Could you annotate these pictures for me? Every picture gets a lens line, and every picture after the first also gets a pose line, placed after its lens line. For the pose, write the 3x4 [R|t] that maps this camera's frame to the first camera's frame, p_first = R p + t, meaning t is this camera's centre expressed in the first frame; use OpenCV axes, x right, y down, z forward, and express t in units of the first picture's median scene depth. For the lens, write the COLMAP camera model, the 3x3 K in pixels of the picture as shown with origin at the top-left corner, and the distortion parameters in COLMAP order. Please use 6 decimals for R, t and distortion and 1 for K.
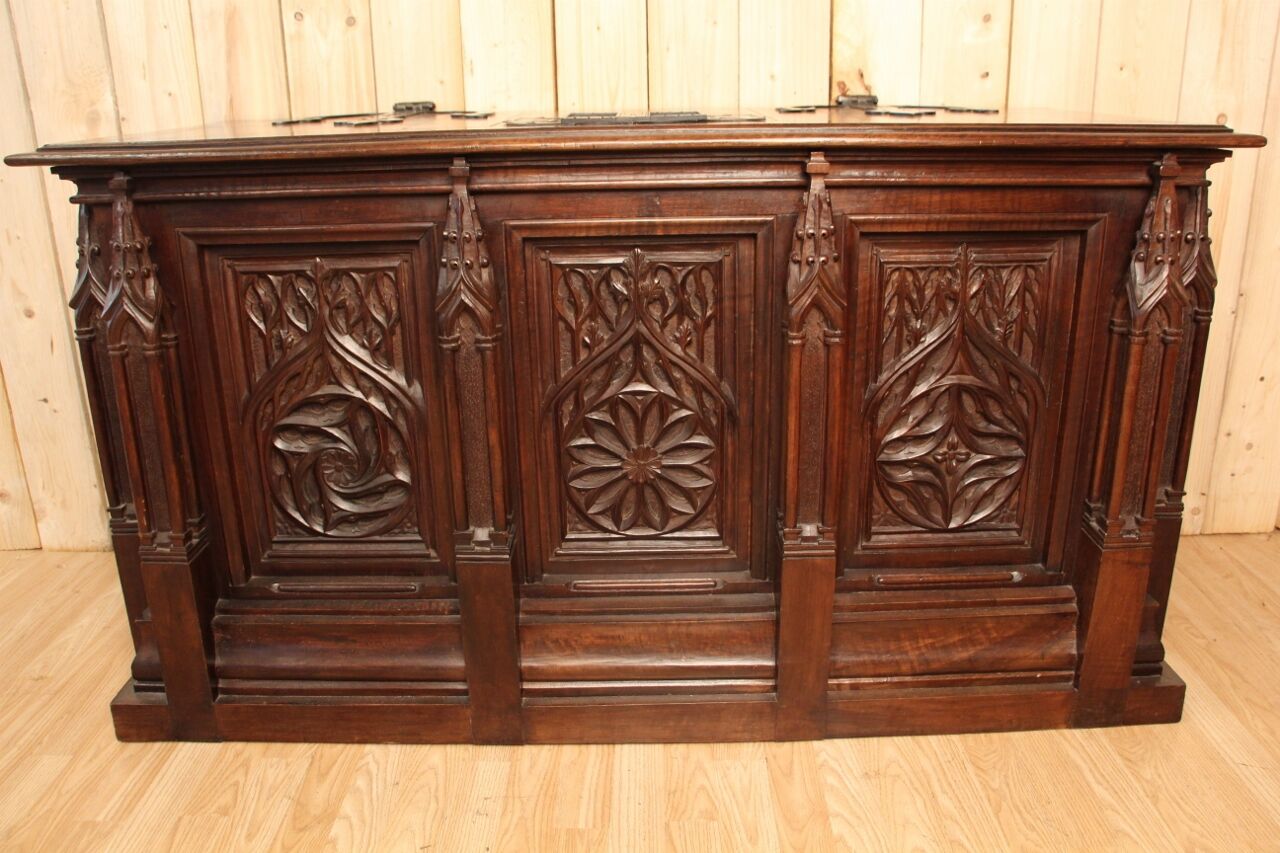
lens RADIAL K [[1037.8, 0, 640.0], [0, 1037.8, 426.5], [0, 0, 1]] dist [-0.190867, 0.144103]
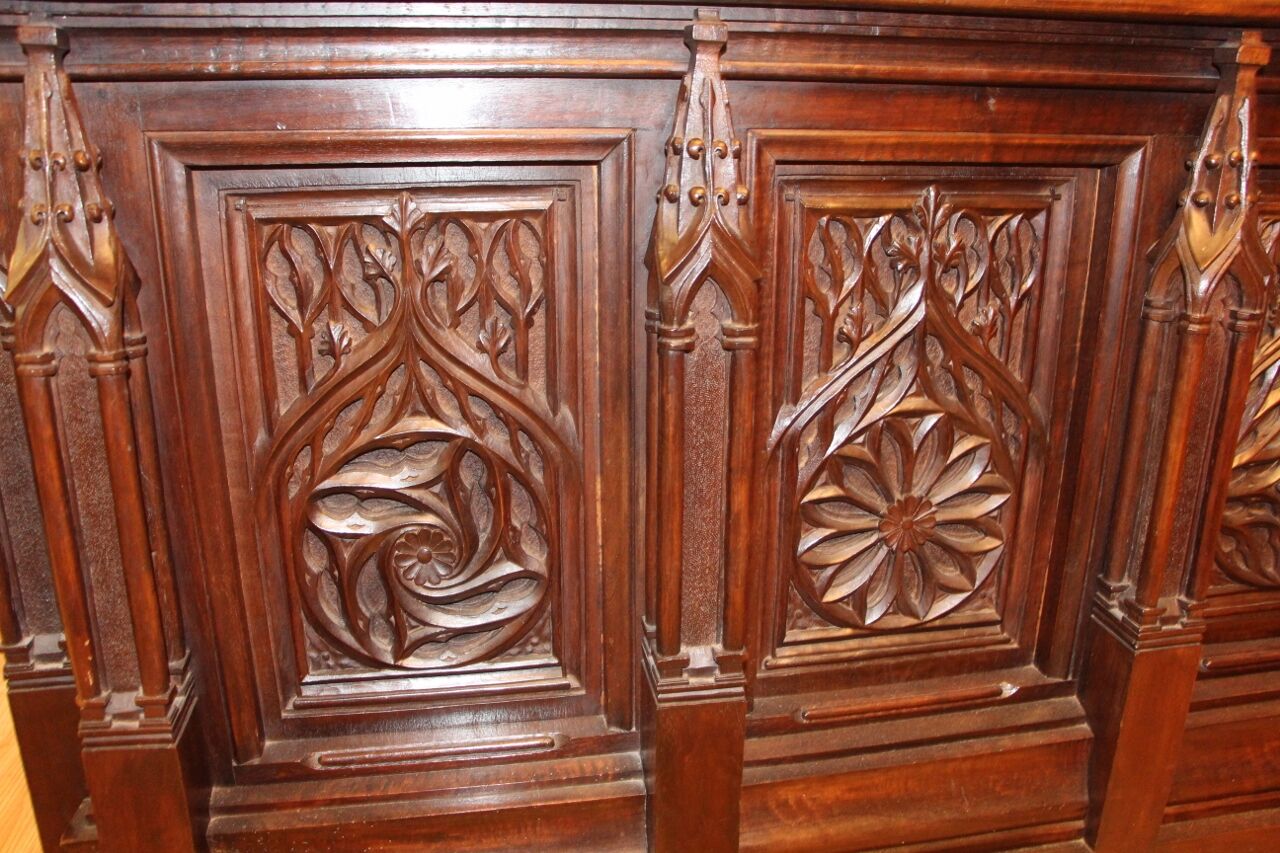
lens RADIAL K [[1037.8, 0, 640.0], [0, 1037.8, 426.5], [0, 0, 1]] dist [-0.190867, 0.144103]
pose [[0.984828, -0.036042, 0.169747, -0.269525], [0.038225, 0.999223, -0.009610, -0.023947], [-0.169269, 0.015953, 0.985441, 0.391285]]
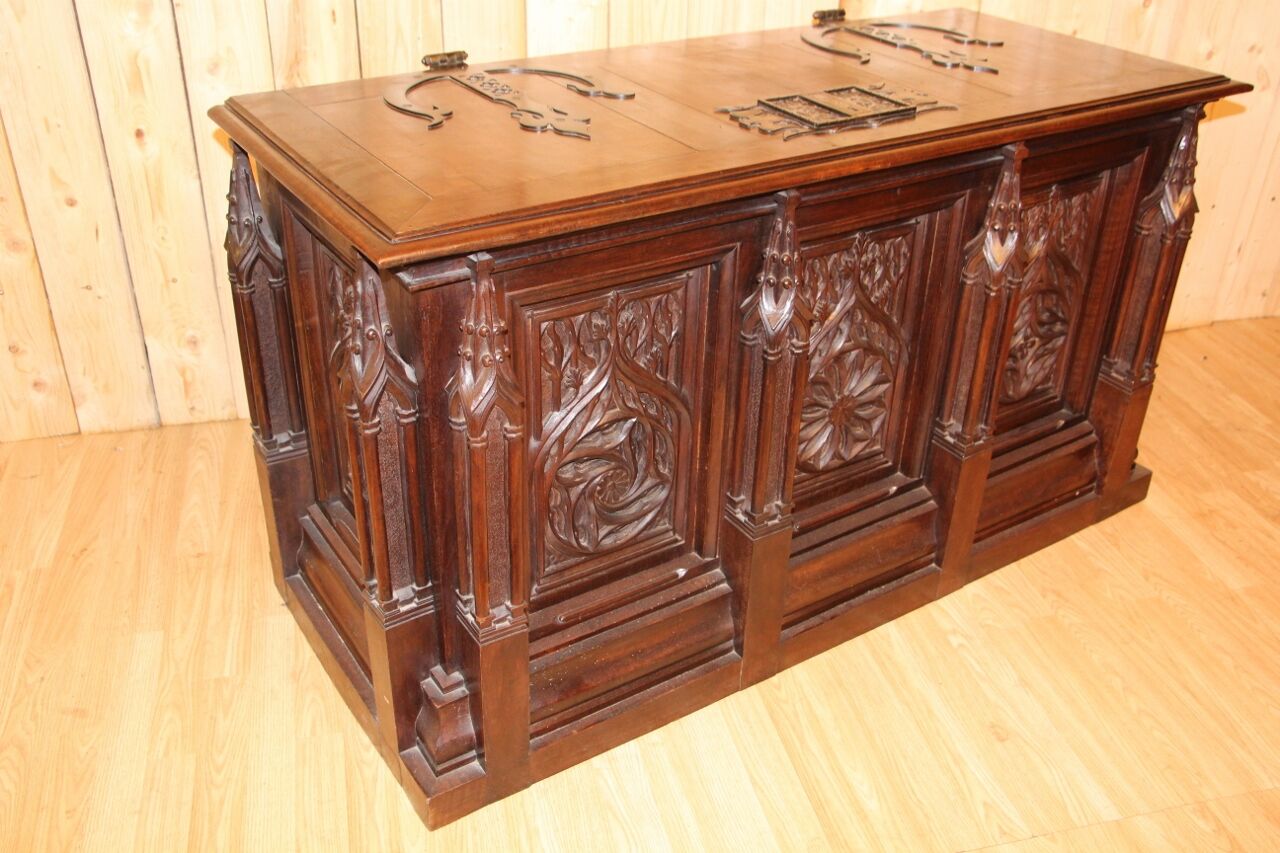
lens RADIAL K [[1216.2, 0, 640.0], [0, 1216.2, 426.5], [0, 0, 1]] dist [-0.112430, 0.000338]
pose [[0.834095, -0.245429, 0.494014, -0.842348], [0.140044, 0.960443, 0.240703, -0.296216], [-0.533548, -0.131585, 0.835471, 0.002083]]
